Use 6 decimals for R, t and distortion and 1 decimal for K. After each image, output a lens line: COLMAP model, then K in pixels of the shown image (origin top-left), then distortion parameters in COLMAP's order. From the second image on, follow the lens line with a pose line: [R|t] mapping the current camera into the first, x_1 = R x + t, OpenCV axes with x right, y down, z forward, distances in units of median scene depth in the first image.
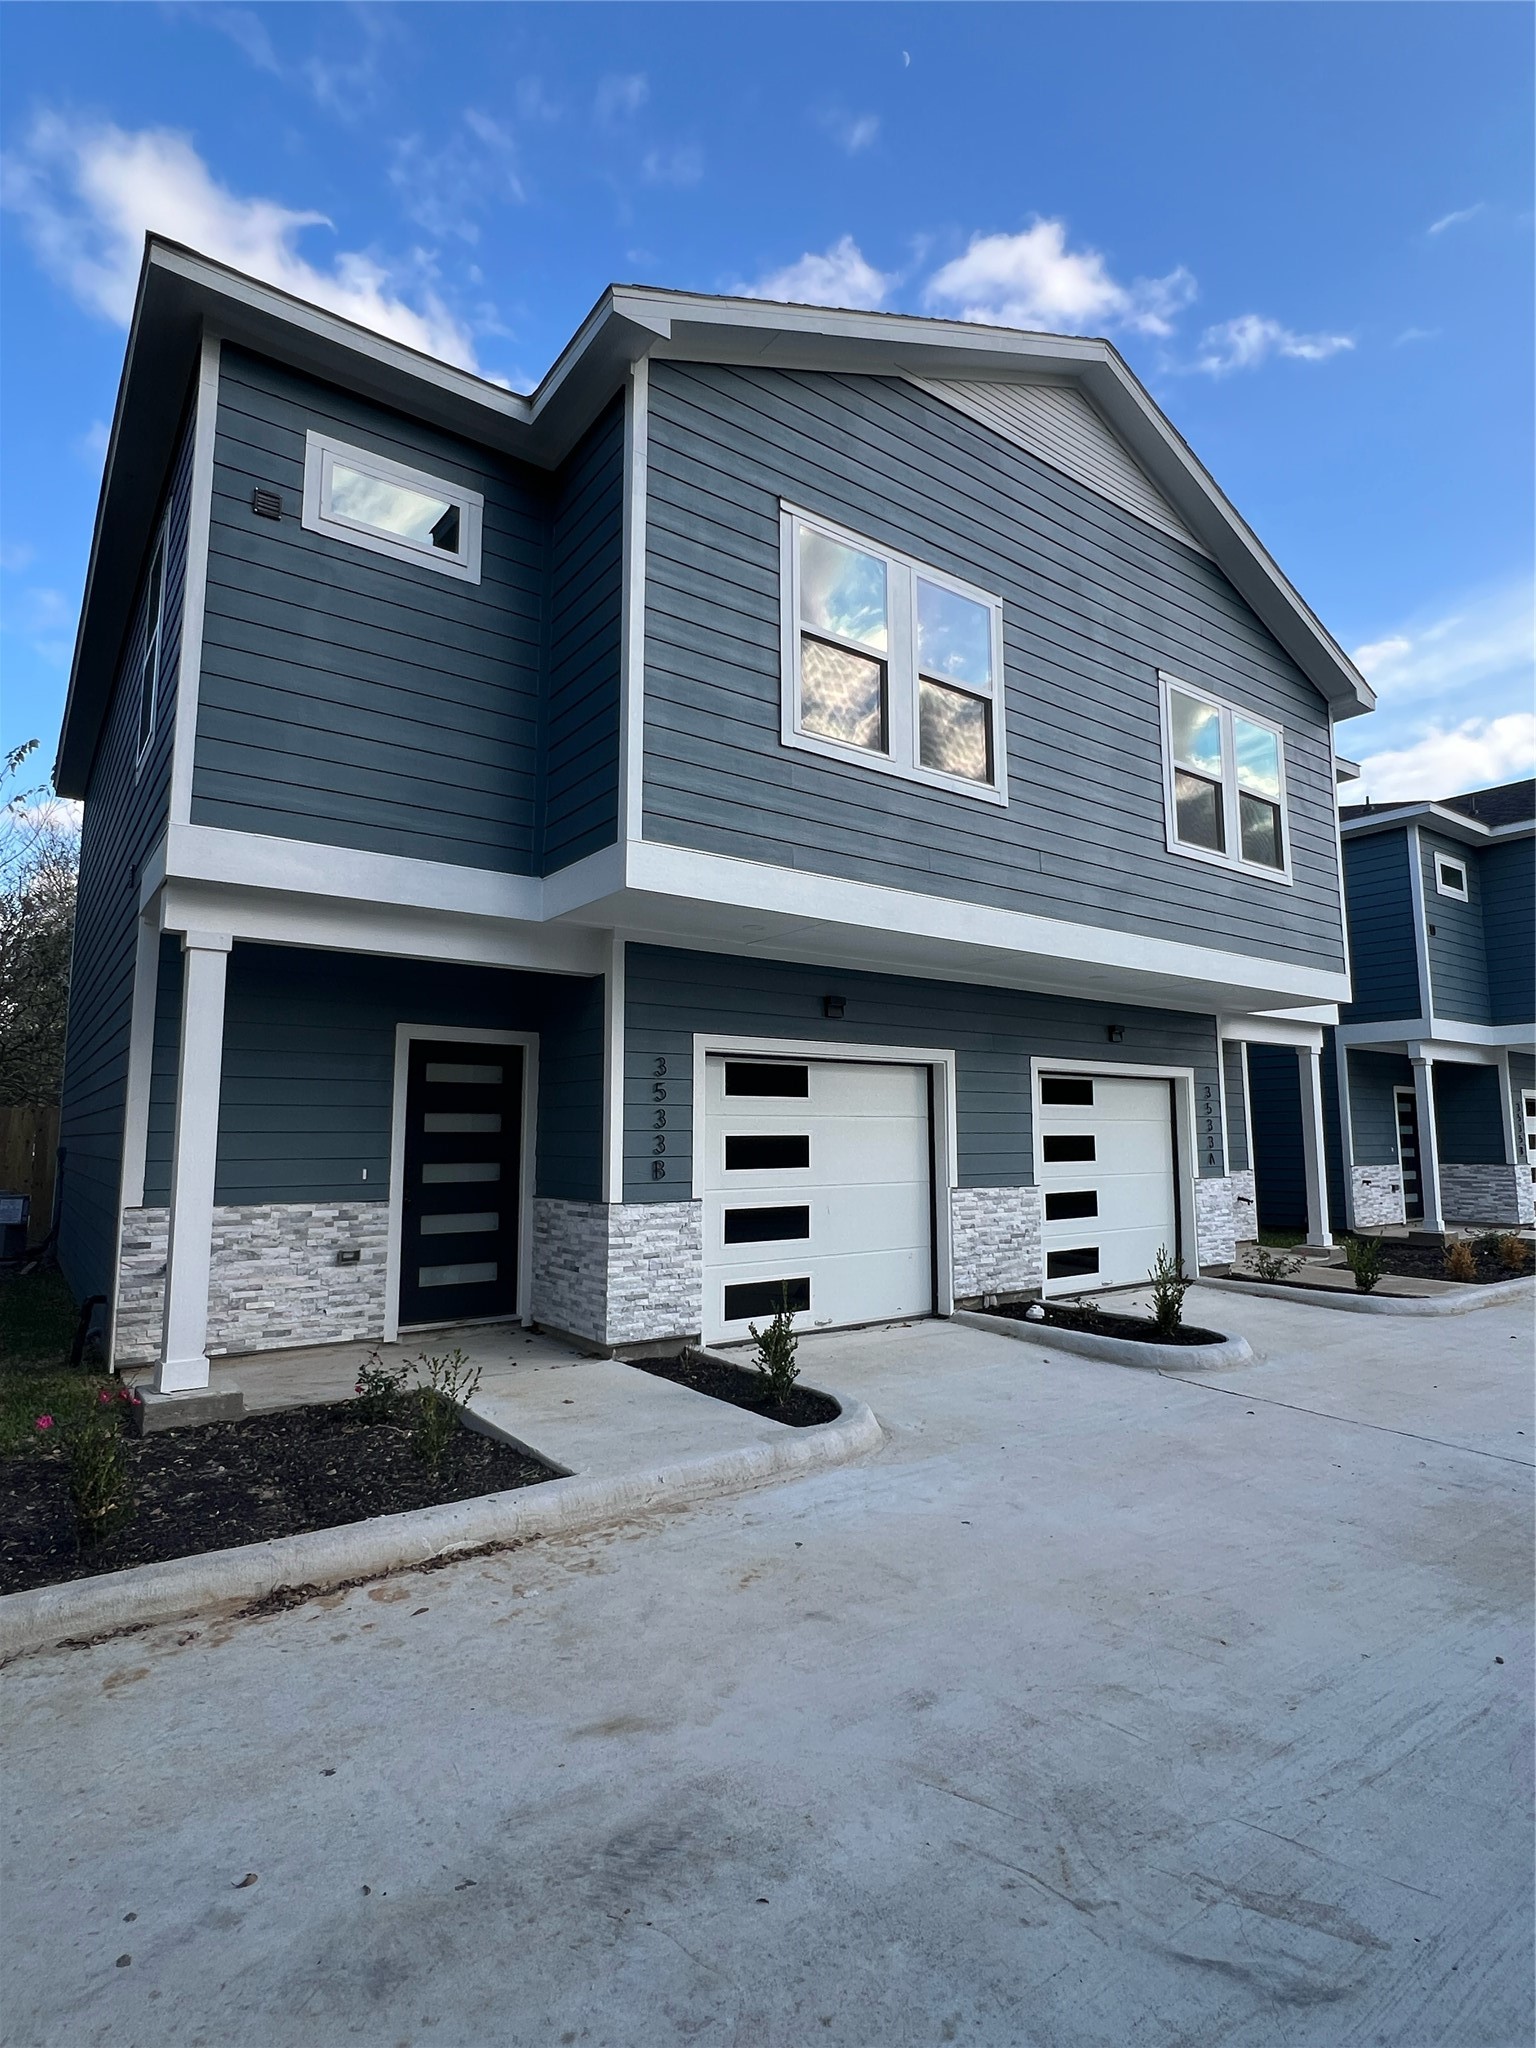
lens RADIAL K [[1034.0, 0, 763.9], [0, 1034.0, 1027.5], [0, 0, 1]] dist [-0.004116, 0.000509]
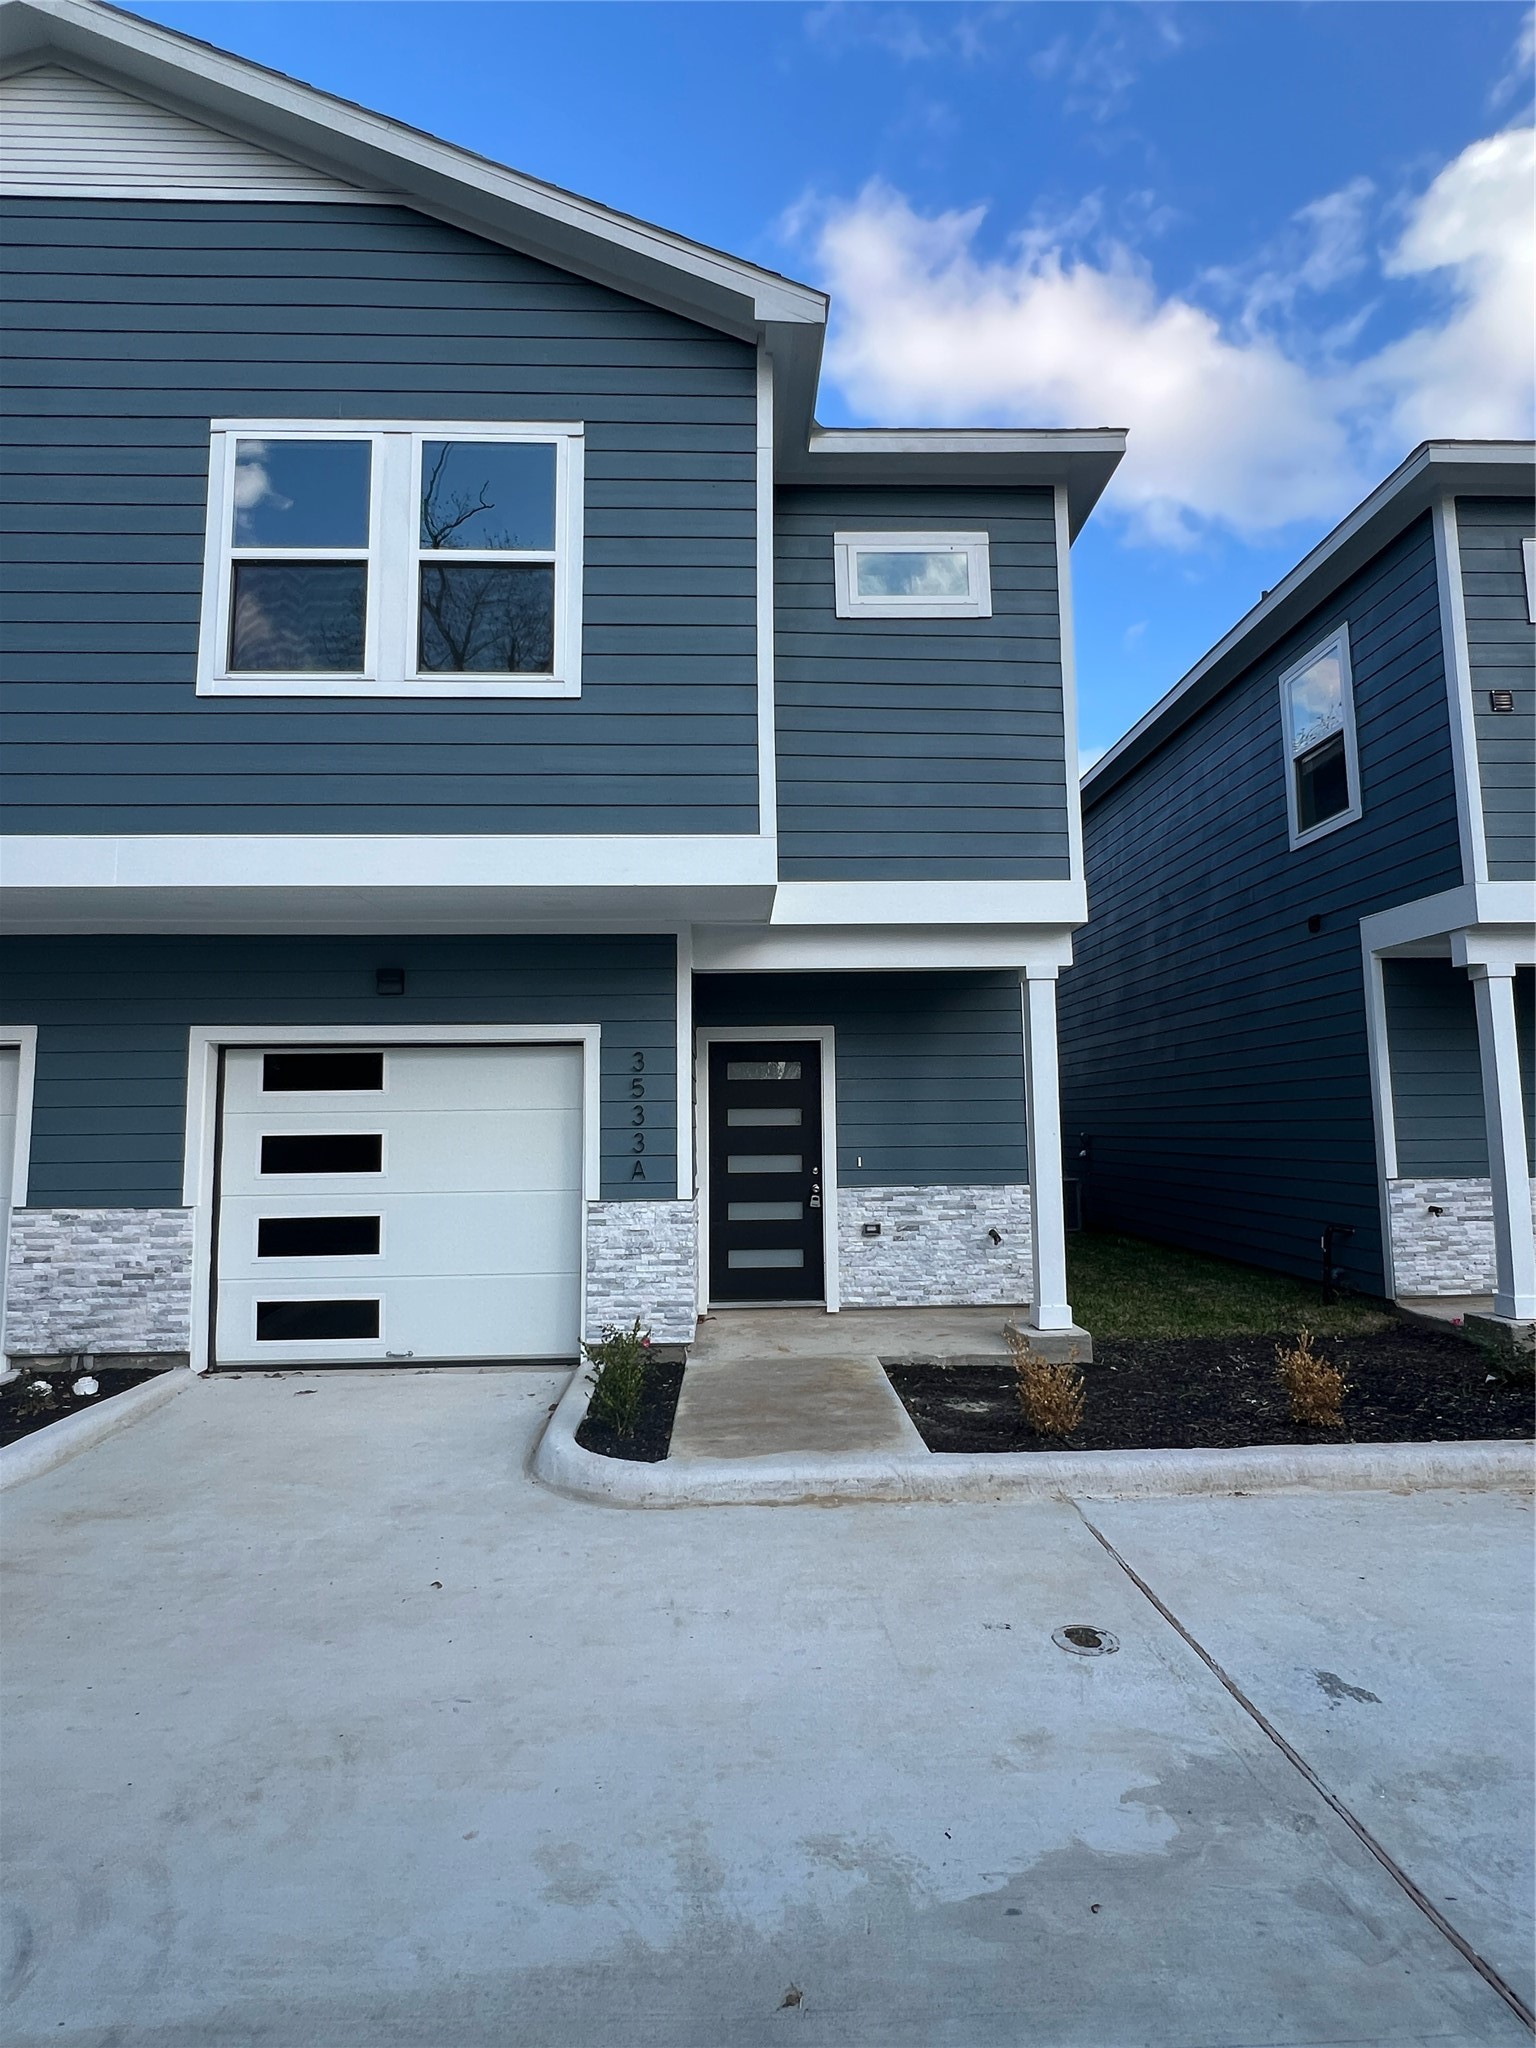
lens RADIAL K [[964.8, 0, 761.8], [0, 964.8, 1029.8], [0, 0, 1]] dist [0.004767, 0.000877]
pose [[0.818624, -0.067505, -0.570349, 0.881715], [0.071674, 0.997313, -0.015165, 0.060552], [0.569840, -0.028465, 0.821262, 0.601465]]
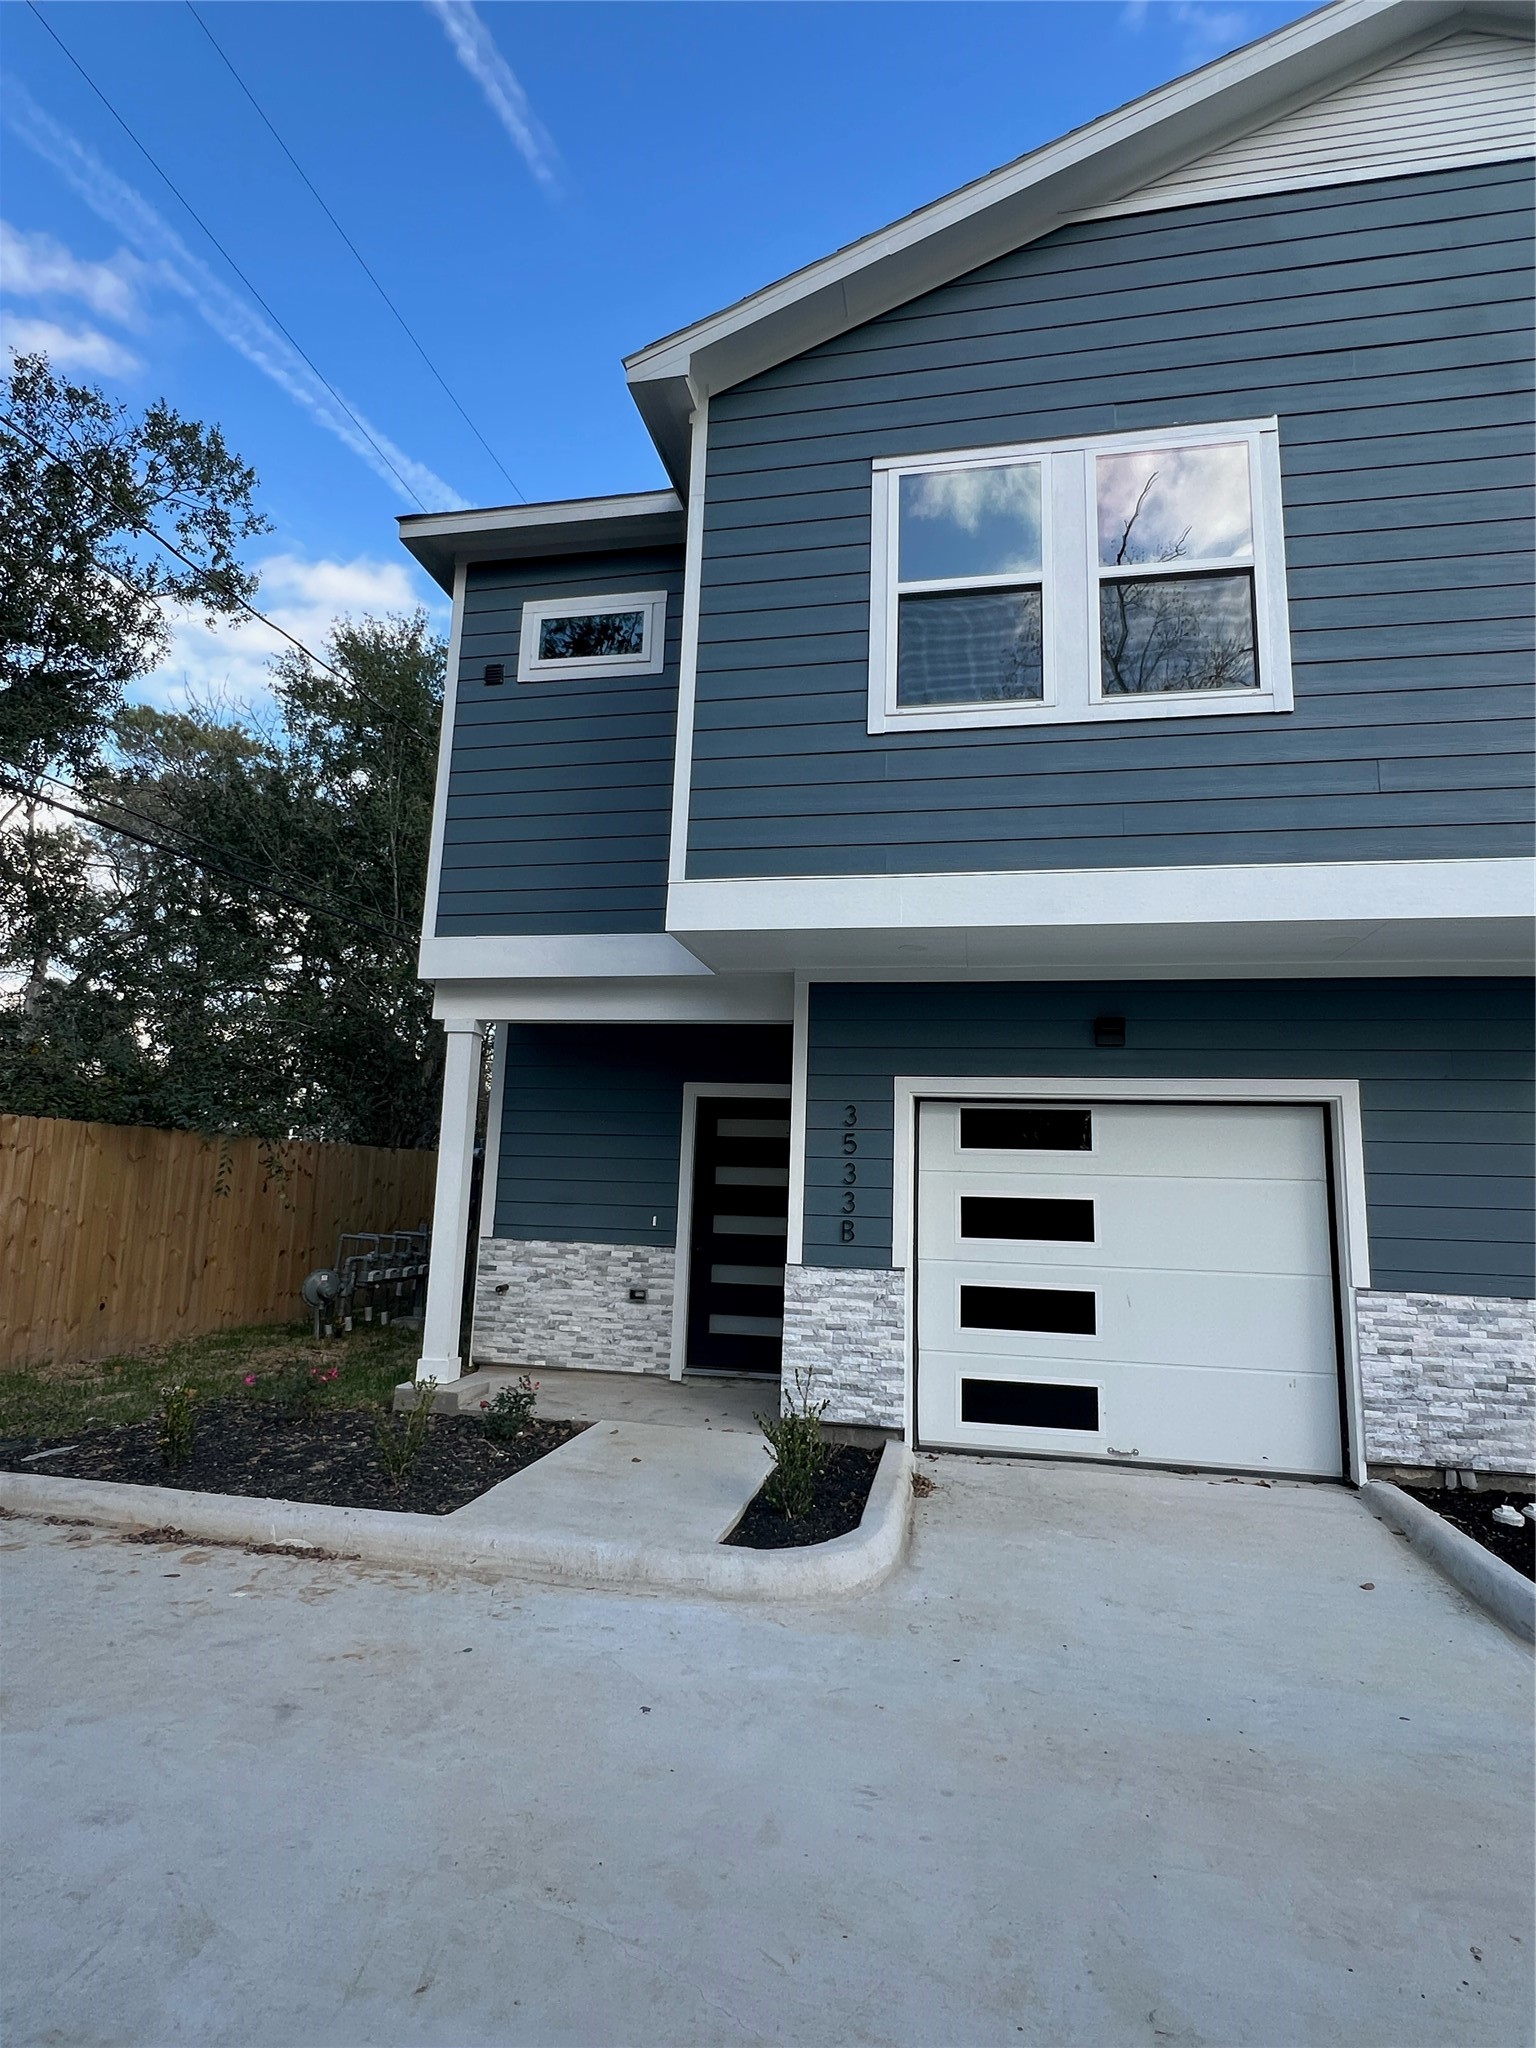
lens RADIAL K [[1034.0, 0, 766.2], [0, 1034.0, 1025.6], [0, 0, 1]] dist [-0.004116, 0.000509]
pose [[0.678471, -0.092543, -0.728775, 0.521084], [0.045513, 0.995423, -0.084031, 0.032516], [0.733216, 0.023844, 0.679577, 0.334901]]
